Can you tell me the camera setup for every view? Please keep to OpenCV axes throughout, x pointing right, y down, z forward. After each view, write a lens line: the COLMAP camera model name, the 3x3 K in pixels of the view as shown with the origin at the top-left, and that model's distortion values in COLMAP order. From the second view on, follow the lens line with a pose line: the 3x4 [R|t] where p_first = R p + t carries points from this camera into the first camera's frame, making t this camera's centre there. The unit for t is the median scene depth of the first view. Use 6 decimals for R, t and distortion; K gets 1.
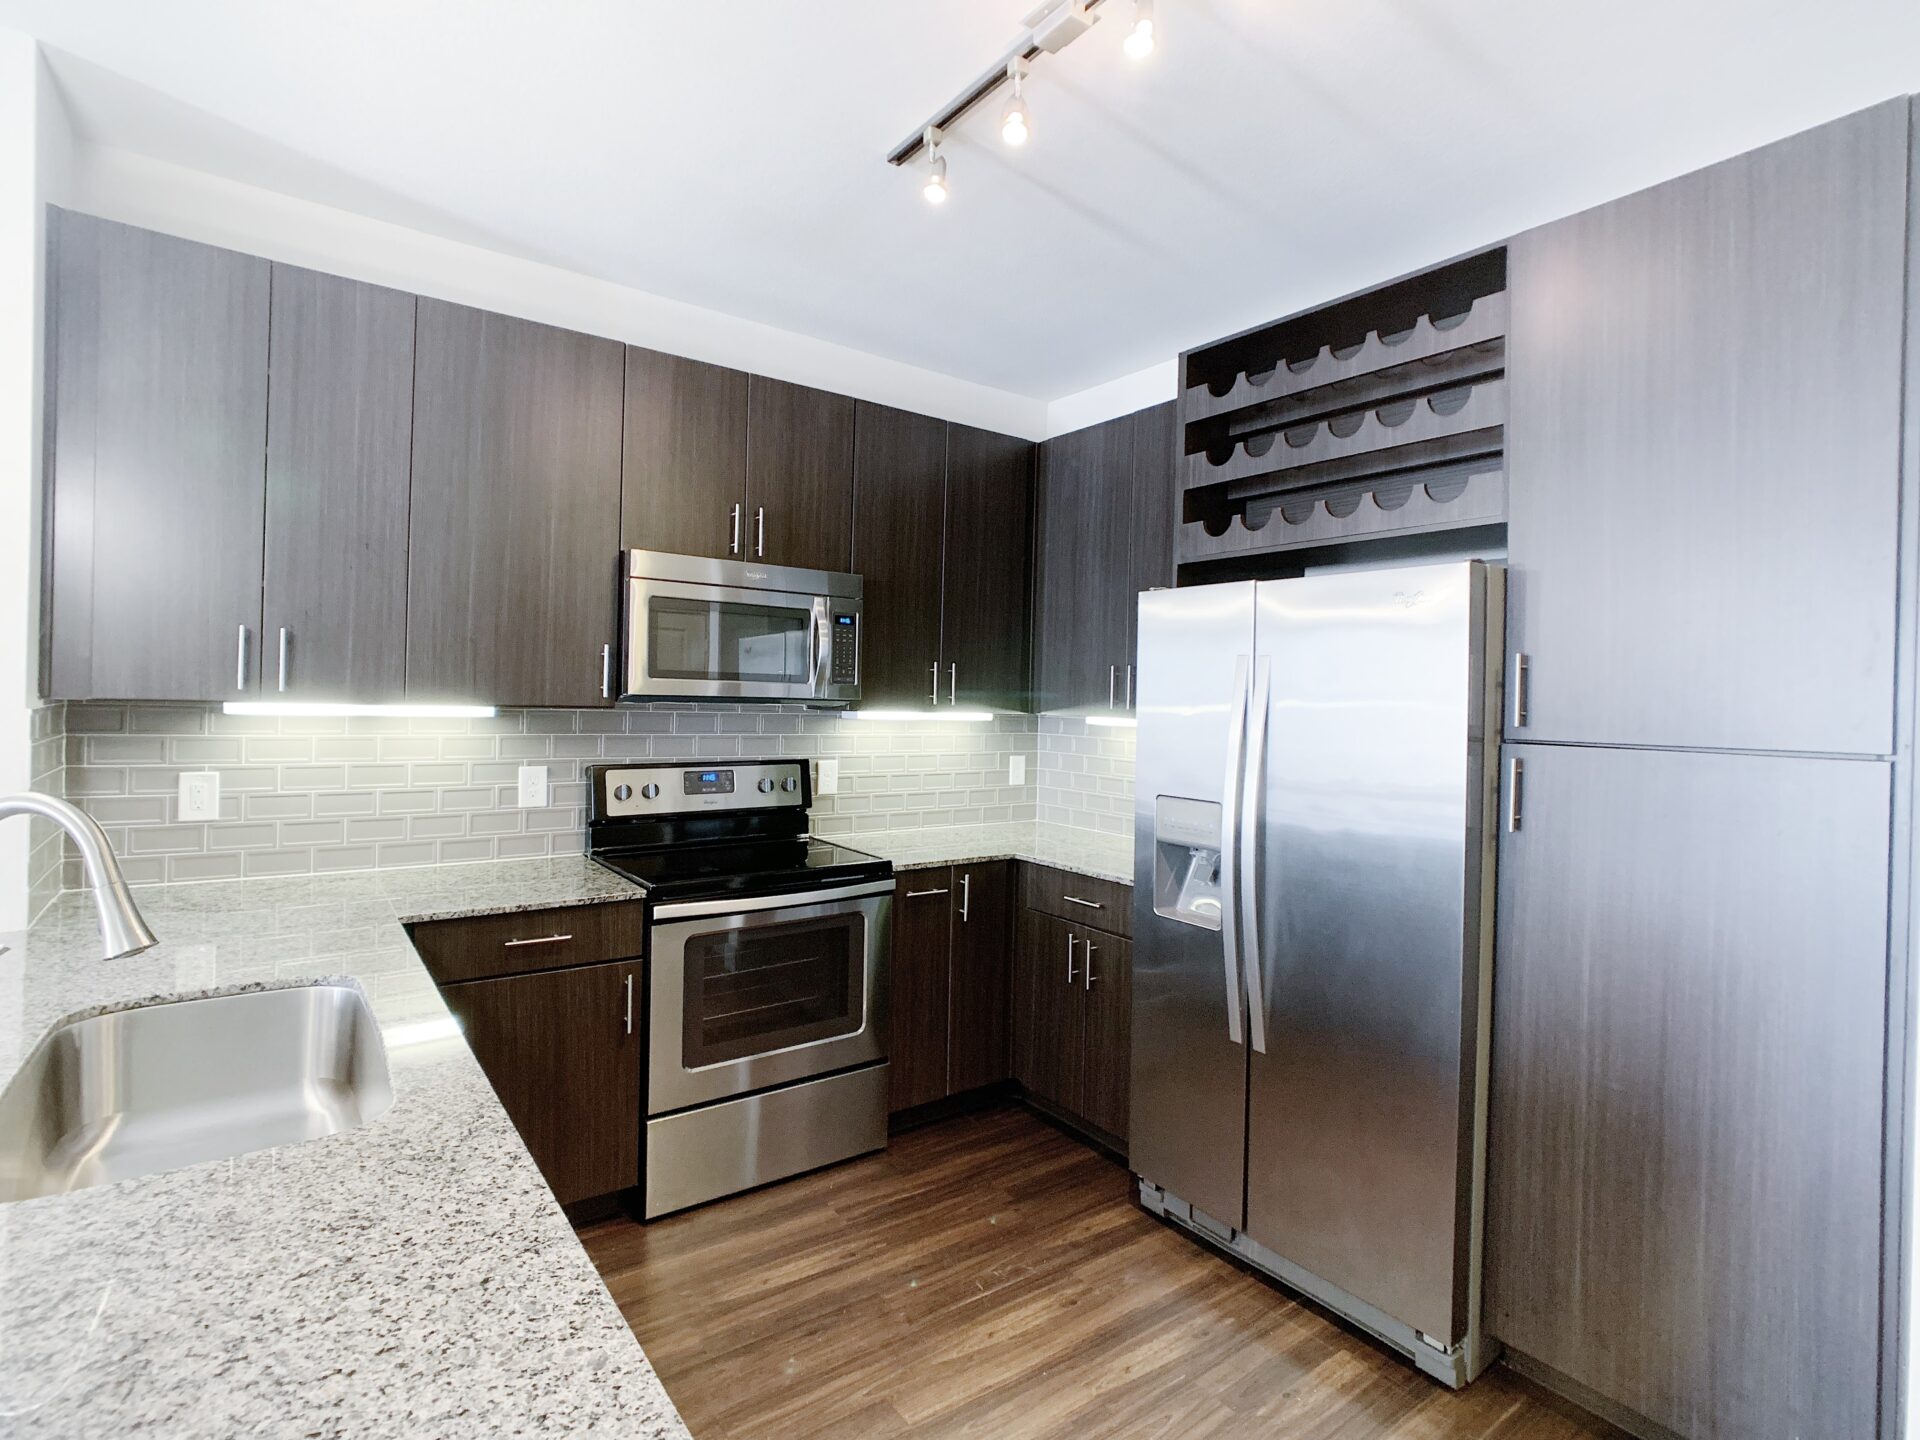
lens RADIAL K [[954.4, 0, 970.8], [0, 954.4, 710.7], [0, 0, 1]] dist [-0.037251, 0.000090]
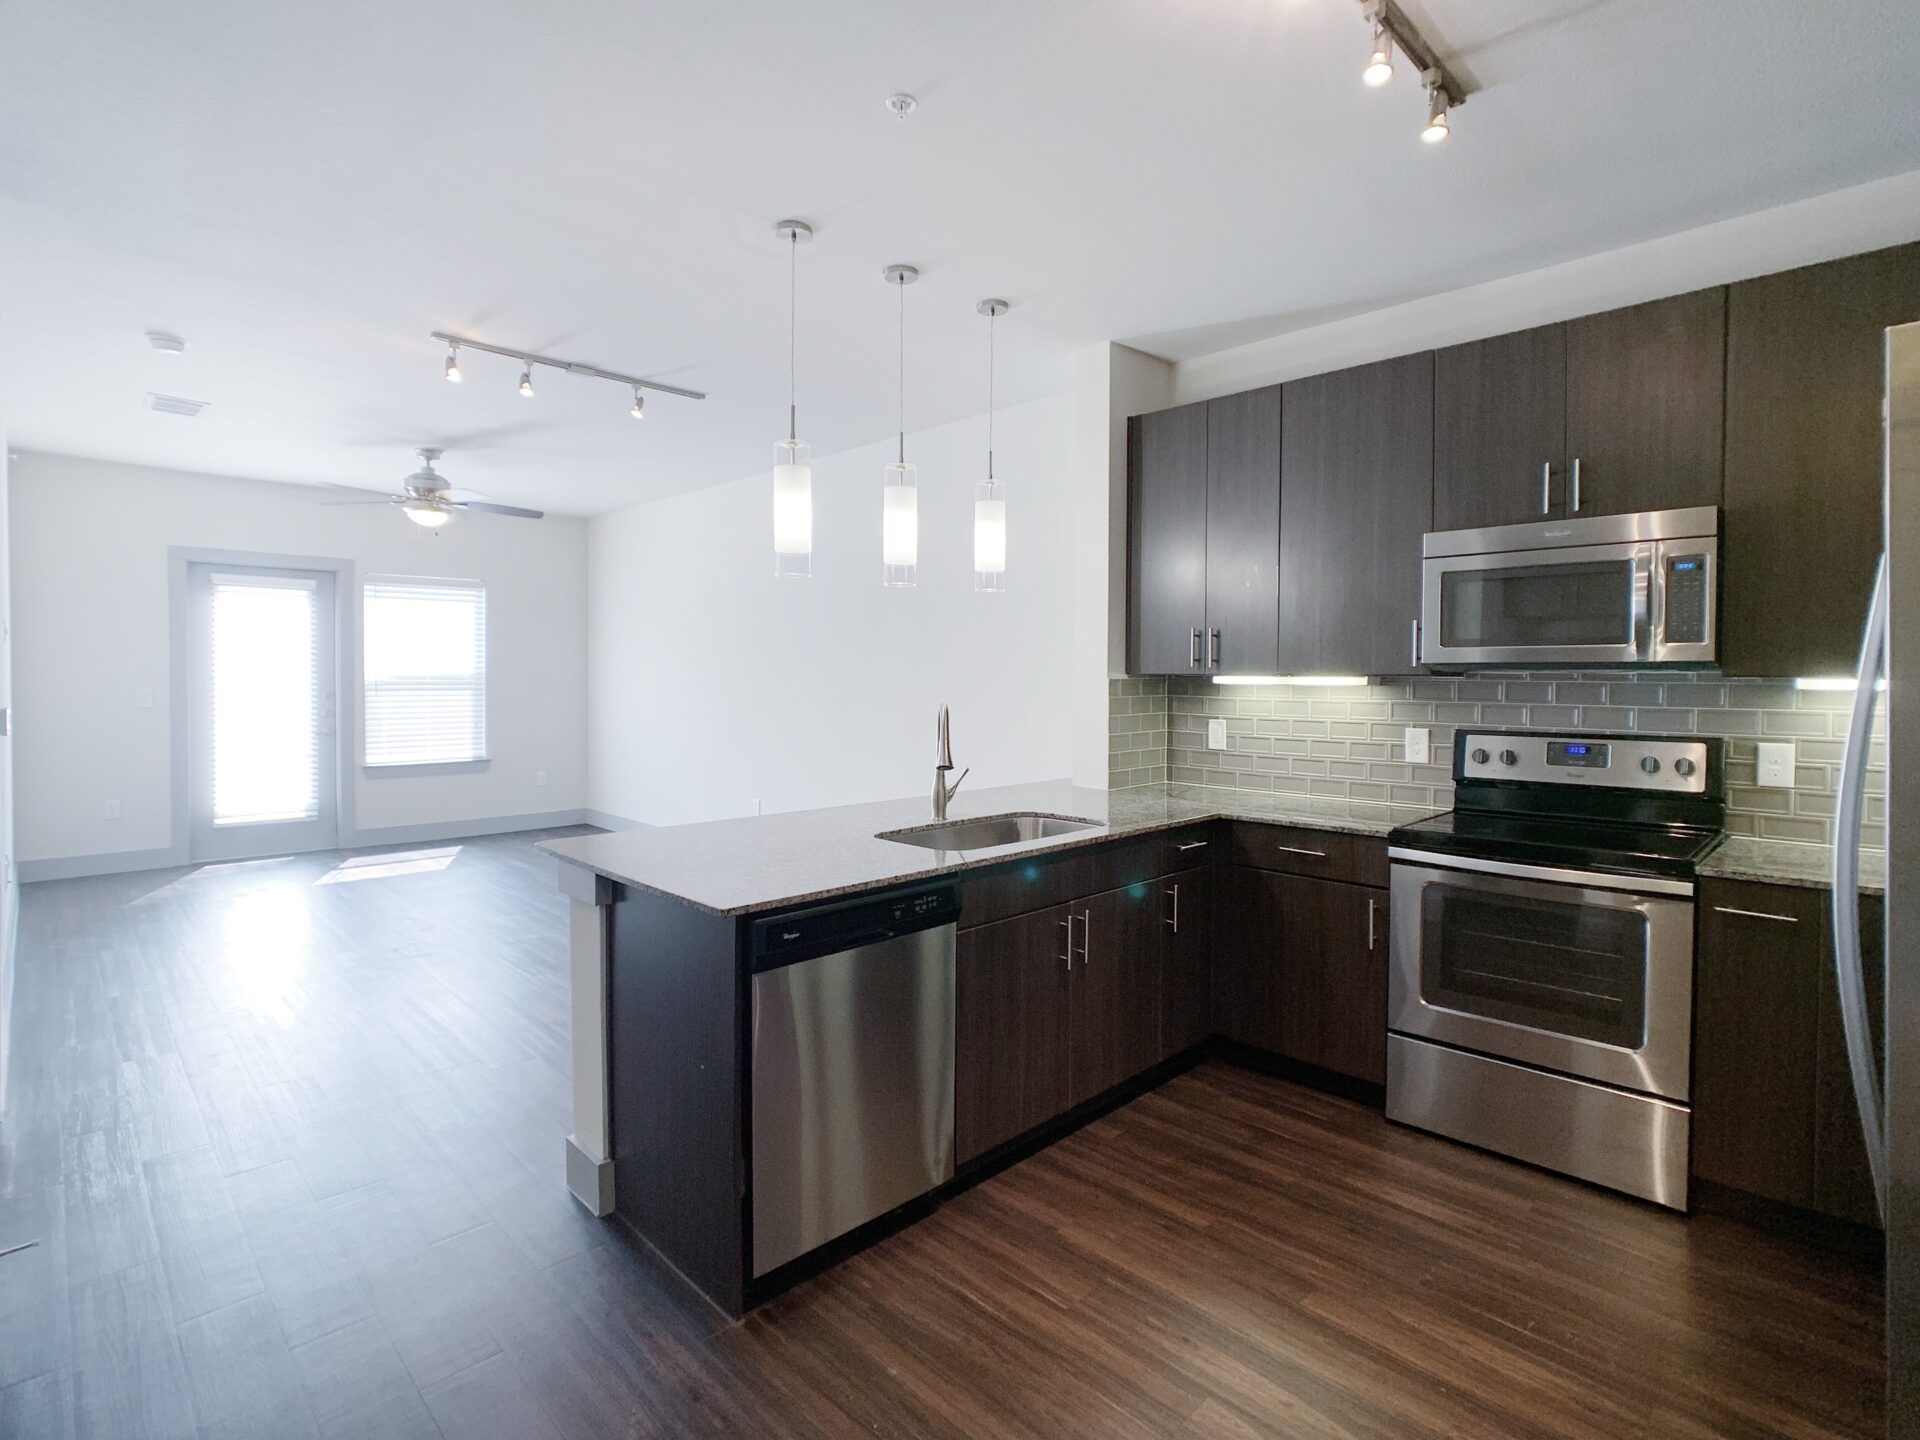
lens RADIAL K [[963.4, 0, 960.0], [0, 963.4, 720.0], [0, 0, 1]] dist [-0.003124, -0.000452]
pose [[0.136829, 0.036207, -0.989933, 0.676832], [0.003173, 0.999311, 0.036989, 0.002521], [0.990590, -0.008203, 0.136620, 0.286599]]
